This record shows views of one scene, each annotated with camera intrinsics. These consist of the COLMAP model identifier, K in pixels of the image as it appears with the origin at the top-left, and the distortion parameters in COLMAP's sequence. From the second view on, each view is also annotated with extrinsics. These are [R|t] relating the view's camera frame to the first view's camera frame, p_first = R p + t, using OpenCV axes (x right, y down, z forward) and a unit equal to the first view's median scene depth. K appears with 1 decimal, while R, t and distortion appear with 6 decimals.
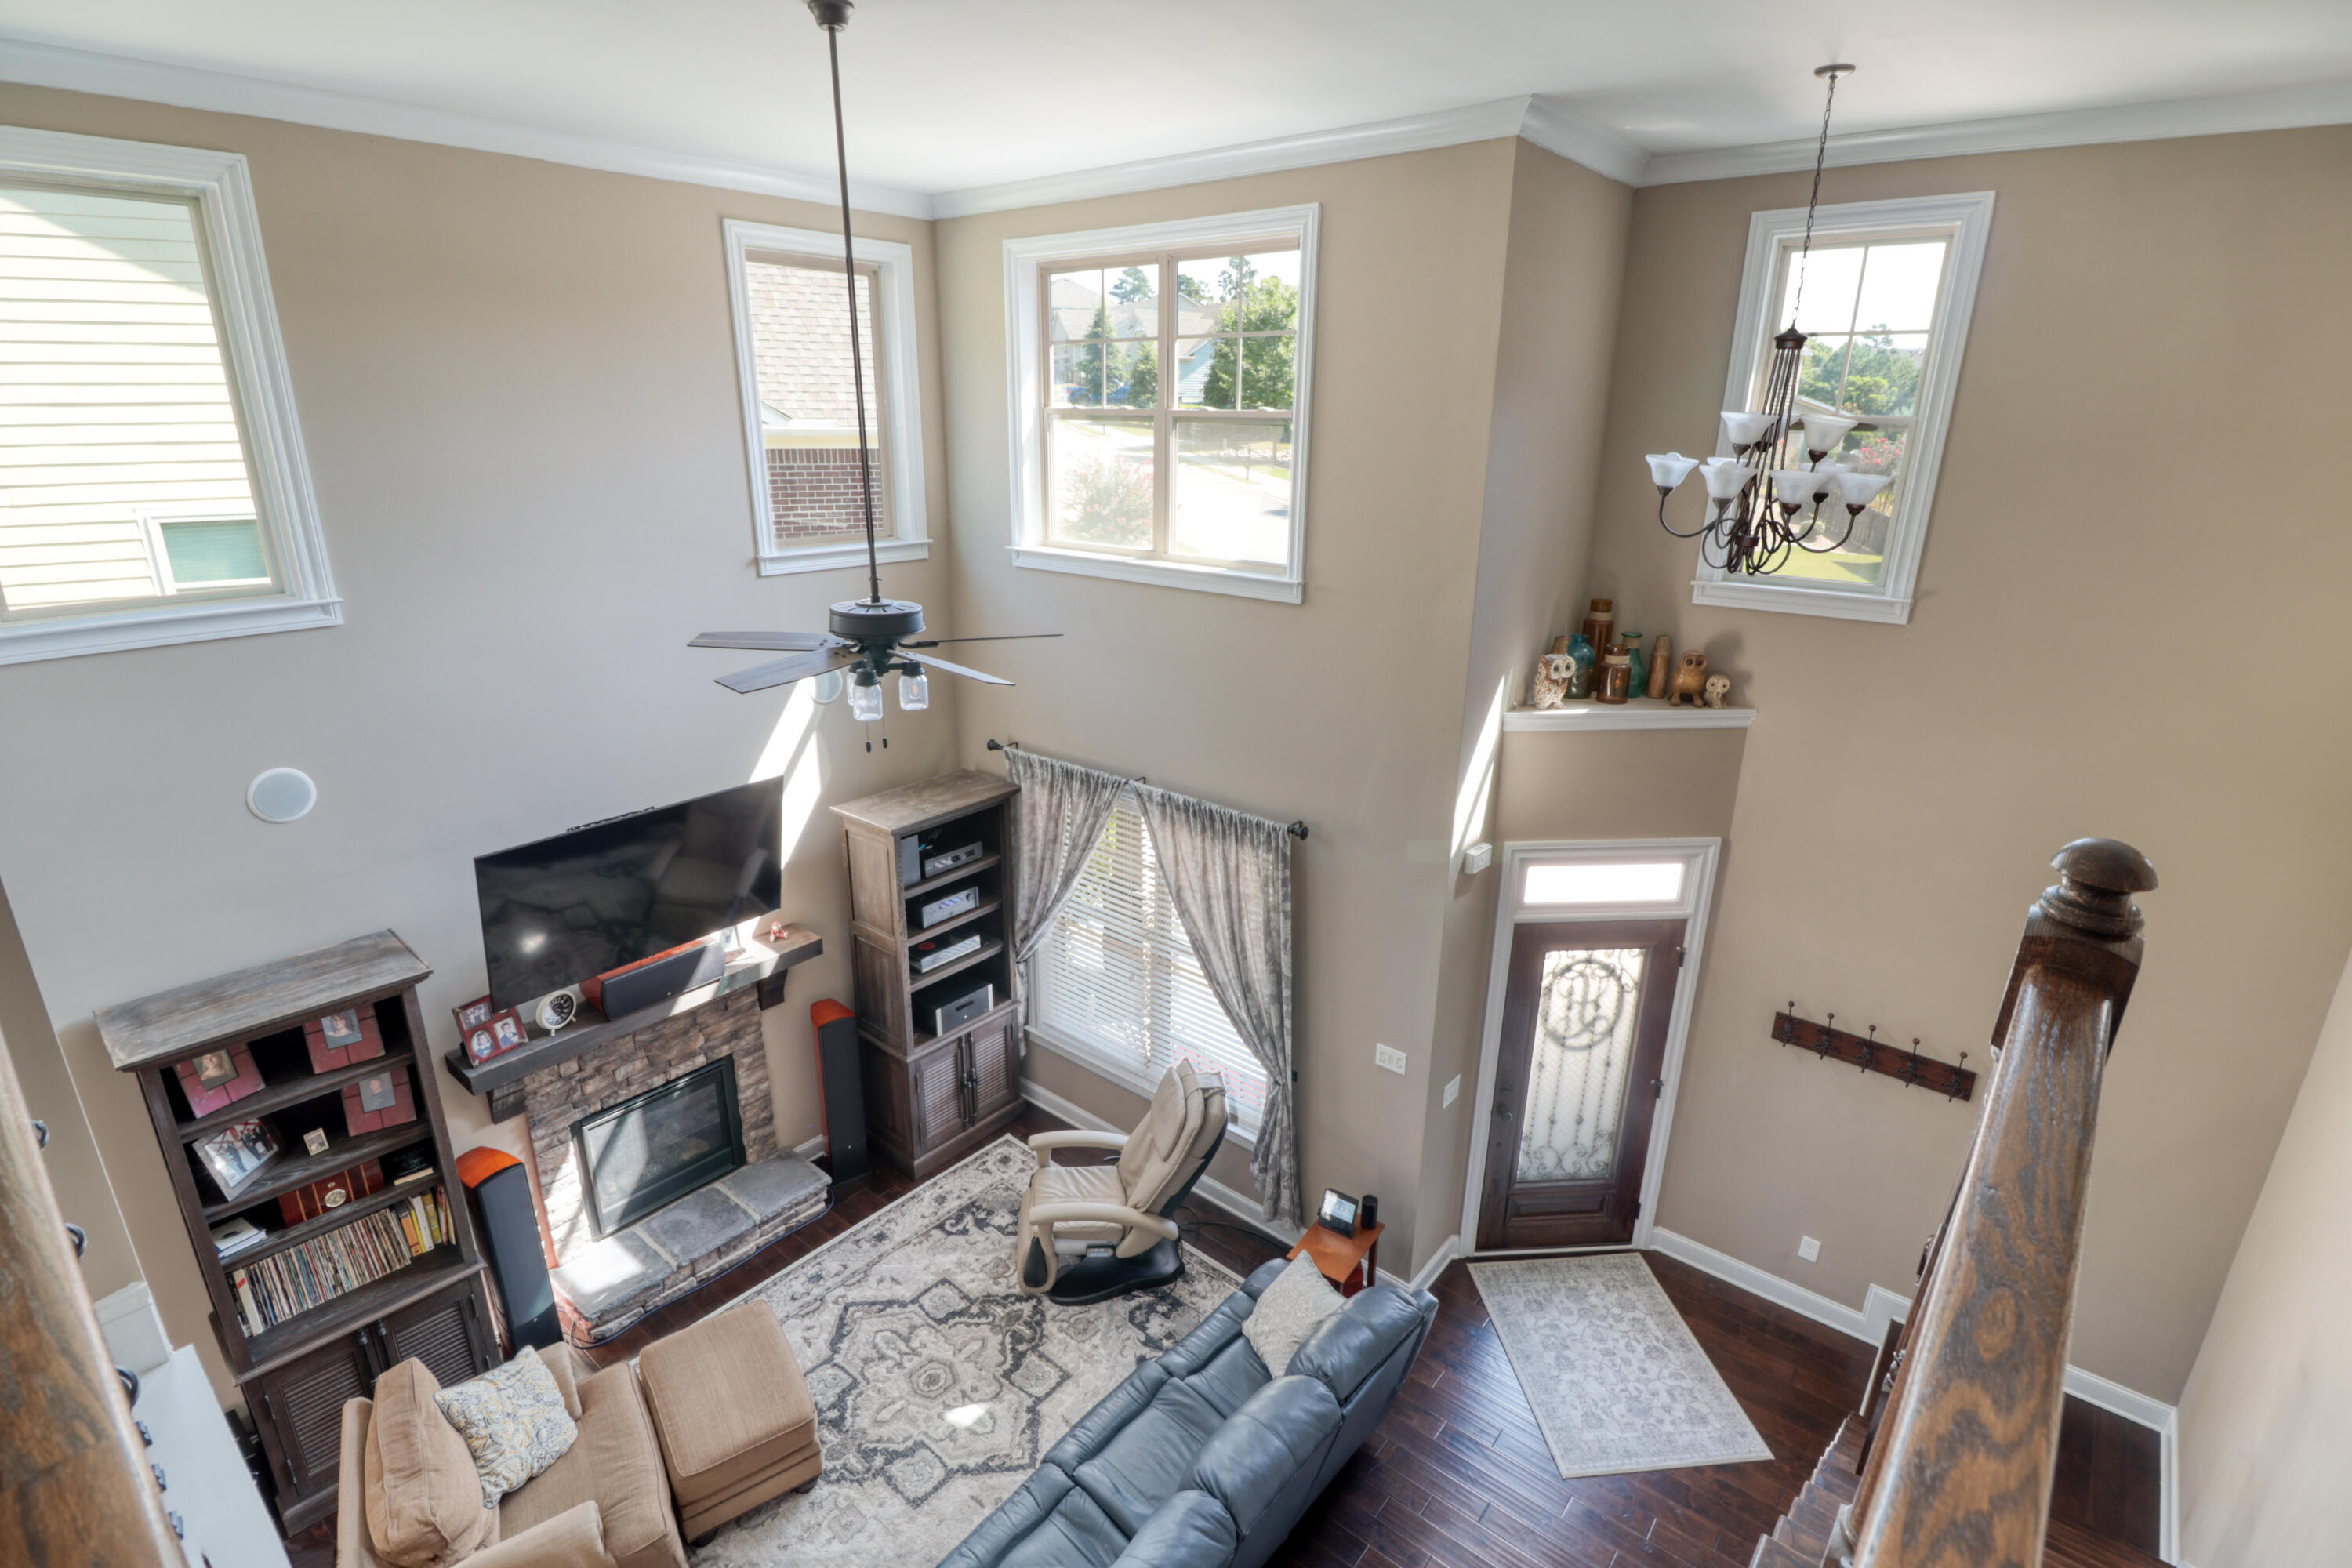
lens RADIAL K [[1095.9, 0, 1171.1], [0, 1095.9, 778.8], [0, 0, 1]] dist [-0.011365, -0.002638]
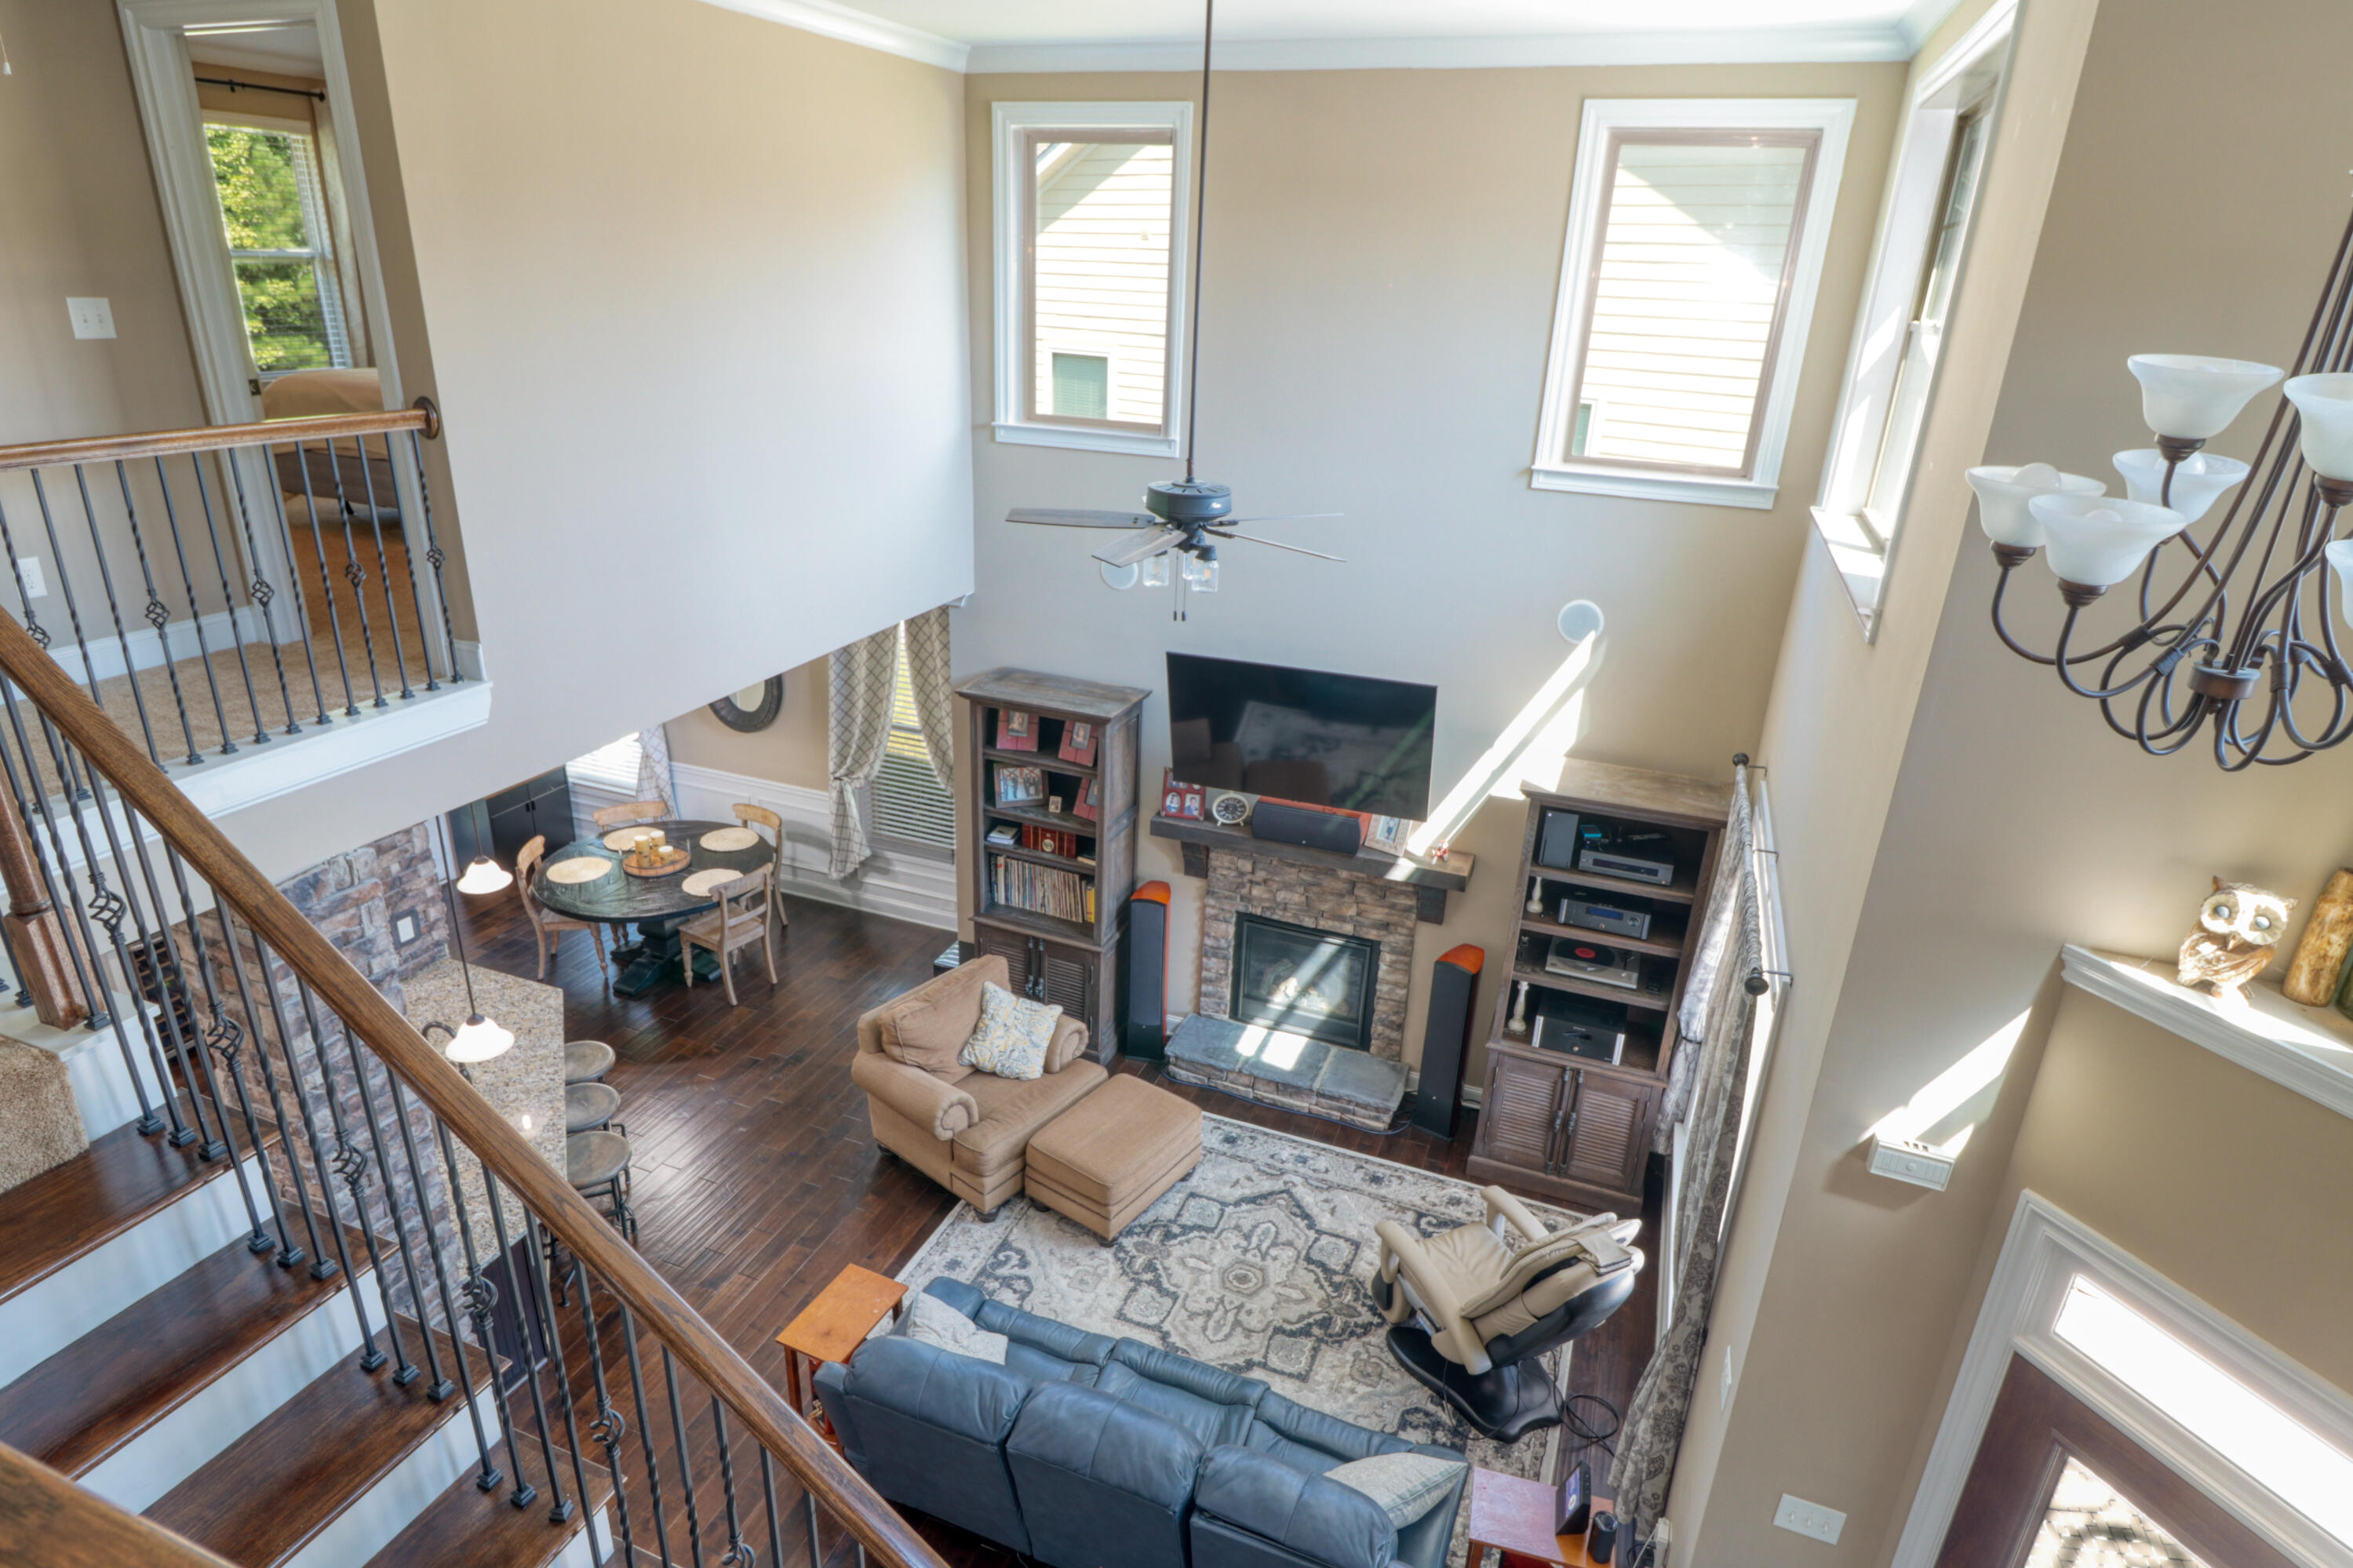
lens RADIAL K [[1270.0, 0, 1170.8], [0, 1270.0, 788.3], [0, 0, 1]] dist [-0.000118, 0.000513]
pose [[0.334731, 0.354522, -0.873081, 0.598435], [-0.329850, 0.911993, 0.243861, -0.120960], [0.882697, 0.206358, 0.422211, 0.340458]]
